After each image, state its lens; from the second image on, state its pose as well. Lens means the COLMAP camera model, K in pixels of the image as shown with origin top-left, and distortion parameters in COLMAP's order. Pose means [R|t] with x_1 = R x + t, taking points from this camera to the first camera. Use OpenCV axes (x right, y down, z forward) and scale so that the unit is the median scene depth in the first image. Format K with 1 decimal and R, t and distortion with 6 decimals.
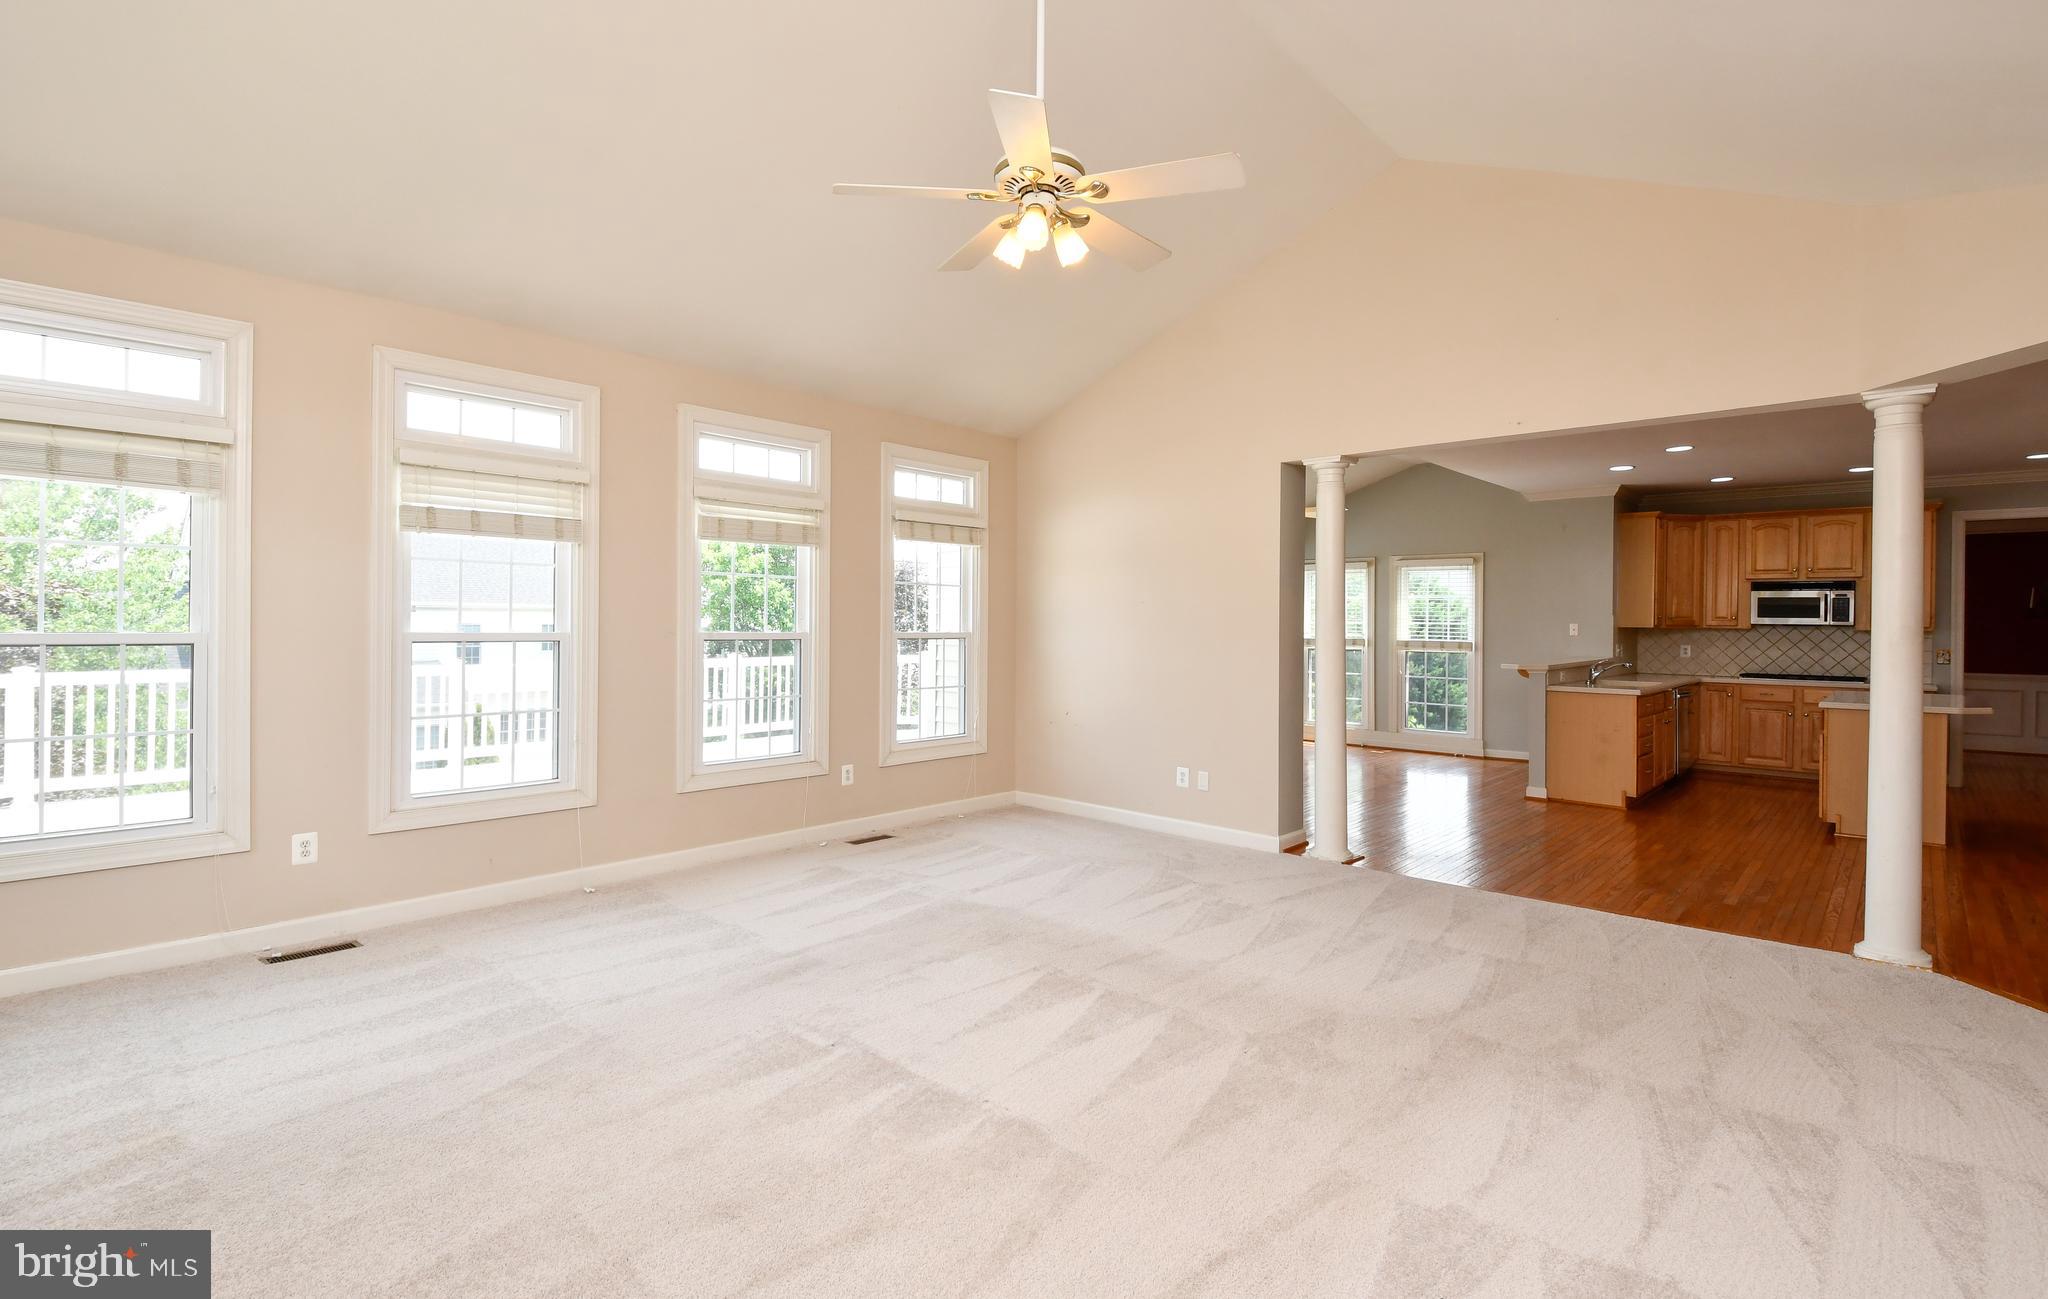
lens RADIAL K [[988.0, 0, 1005.1], [0, 988.0, 624.7], [0, 0, 1]] dist [-0.005686, -0.001457]
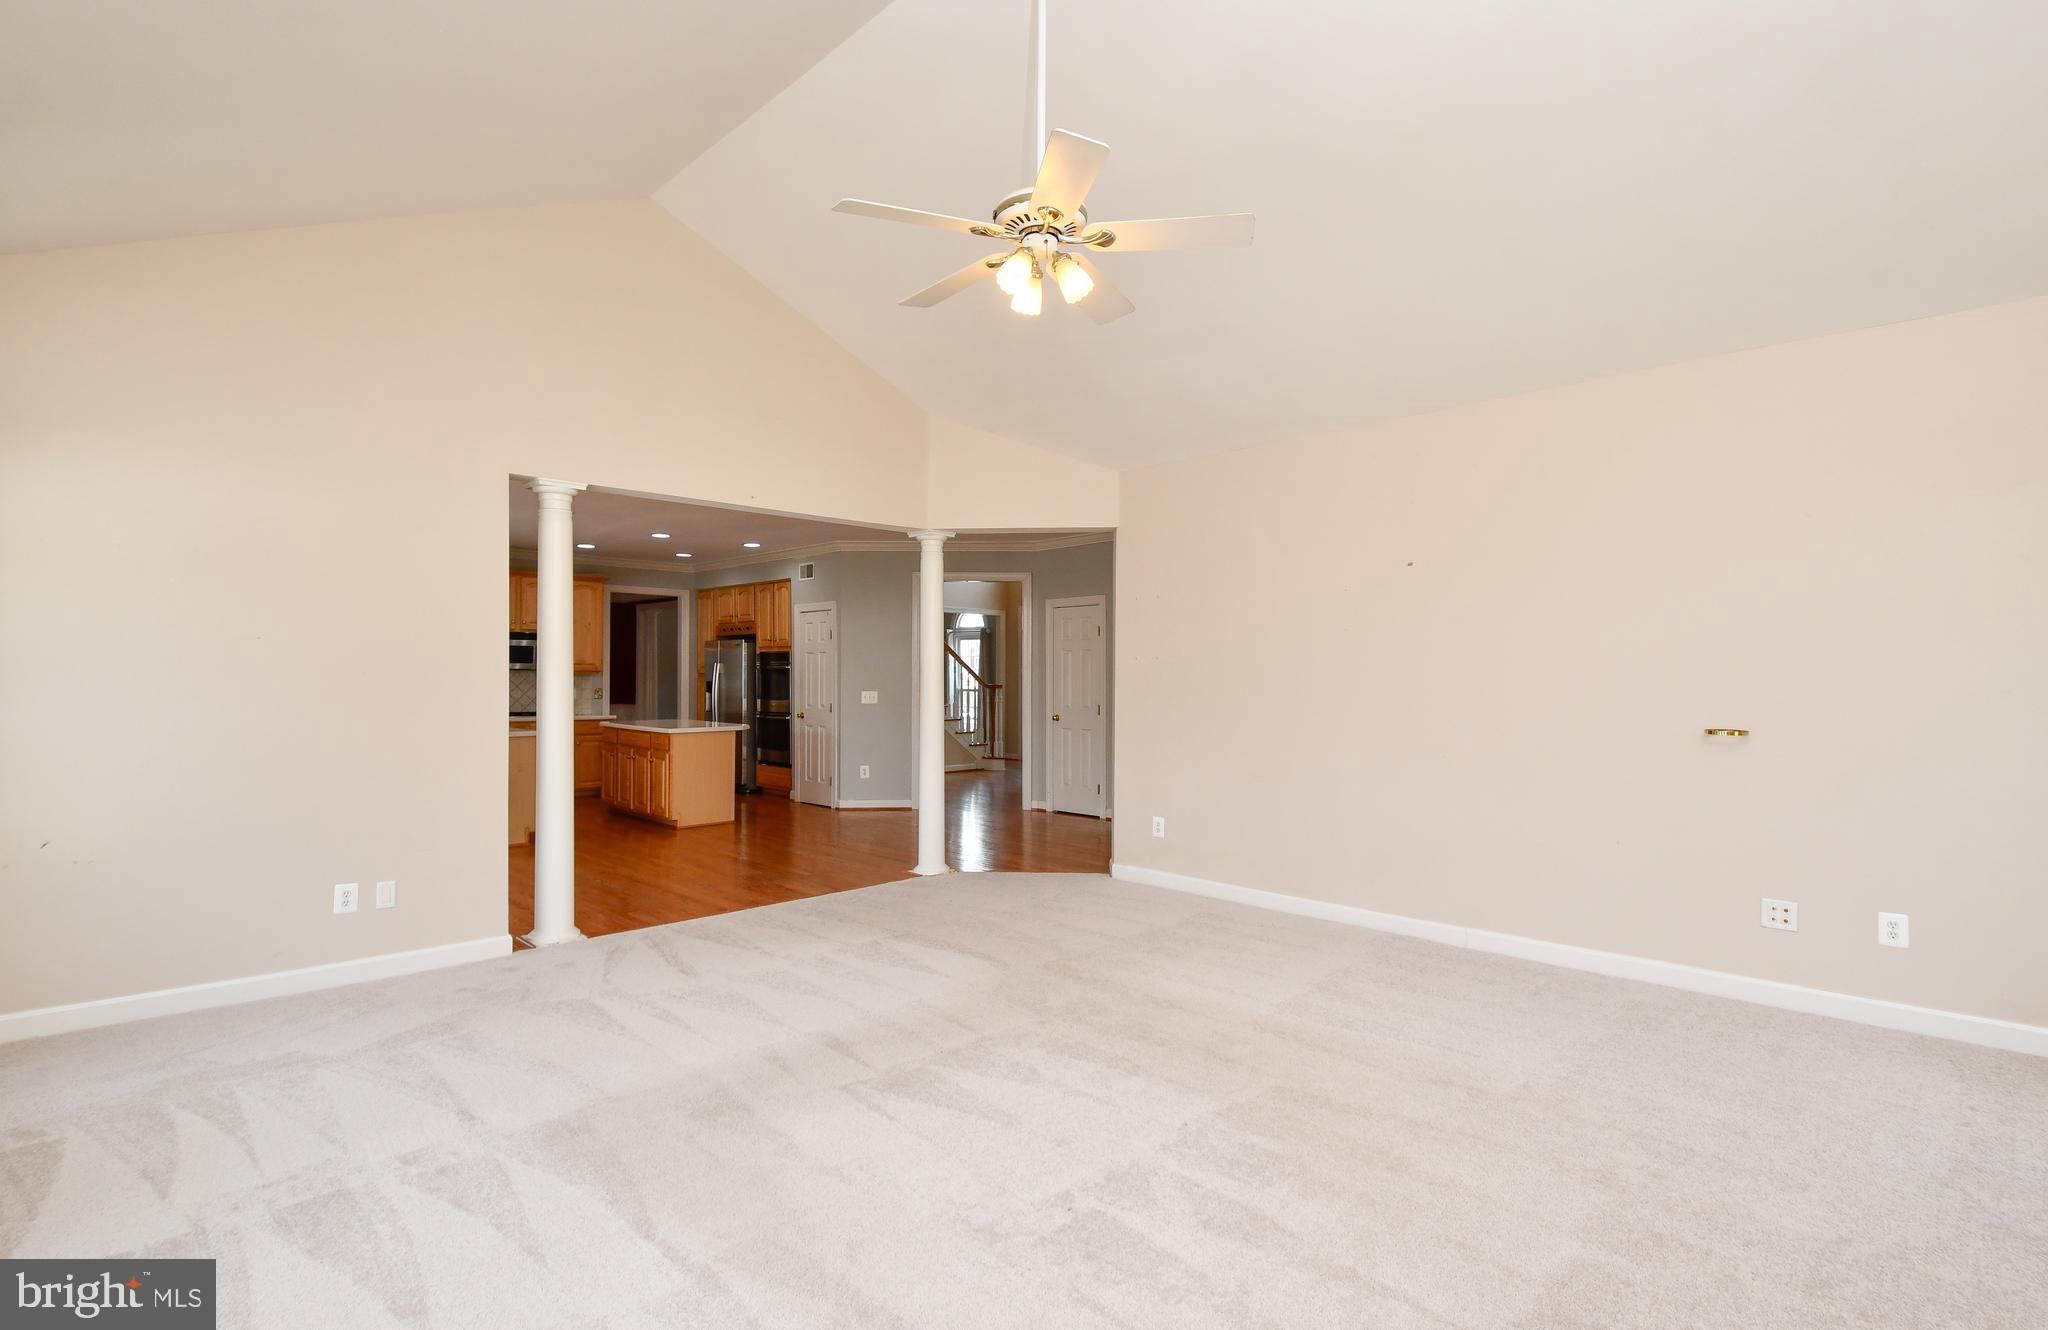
lens RADIAL K [[969.7, 0, 1029.4], [0, 969.7, 669.4], [0, 0, 1]] dist [0.018494, -0.005458]
pose [[0.039332, -0.003400, 0.999220, -0.322892], [-0.002005, 0.999992, 0.003482, -0.004950], [-0.999224, -0.002141, 0.039325, 0.337918]]
